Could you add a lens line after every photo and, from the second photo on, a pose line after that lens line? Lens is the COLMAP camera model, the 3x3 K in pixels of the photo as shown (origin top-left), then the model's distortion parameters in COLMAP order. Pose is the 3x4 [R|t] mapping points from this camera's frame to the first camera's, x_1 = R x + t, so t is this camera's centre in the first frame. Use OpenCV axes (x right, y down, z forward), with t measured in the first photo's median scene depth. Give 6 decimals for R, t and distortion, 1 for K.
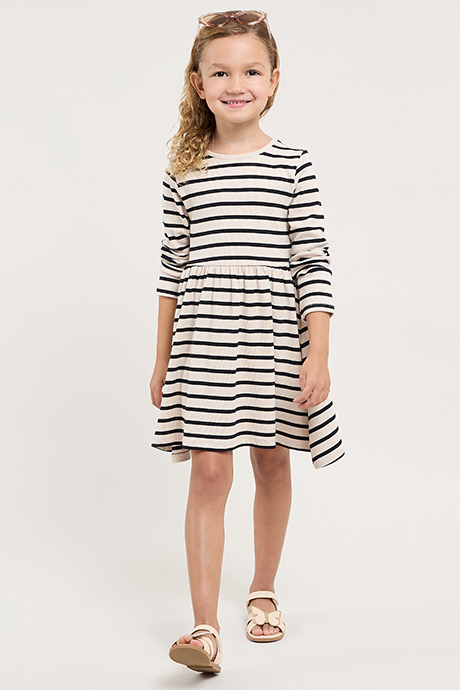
lens RADIAL K [[1125.4, 0, 230.0], [0, 1125.4, 345.0], [0, 0, 1]] dist [-0.233210, -0.003634]
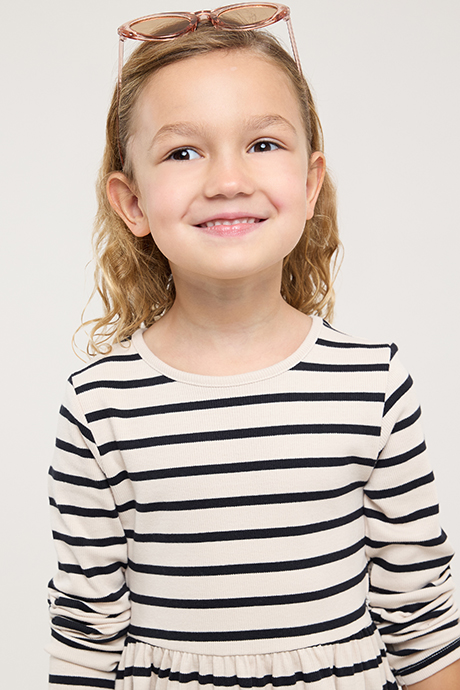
lens RADIAL K [[2559.4, 0, 230.0], [0, 2559.4, 345.0], [0, 0, 1]] dist [-1.030180, -0.928918]
pose [[0.997720, -0.066699, 0.010255, -0.005946], [0.067426, 0.979075, -0.192006, -0.006323], [0.002766, 0.192260, 0.981340, 0.137155]]
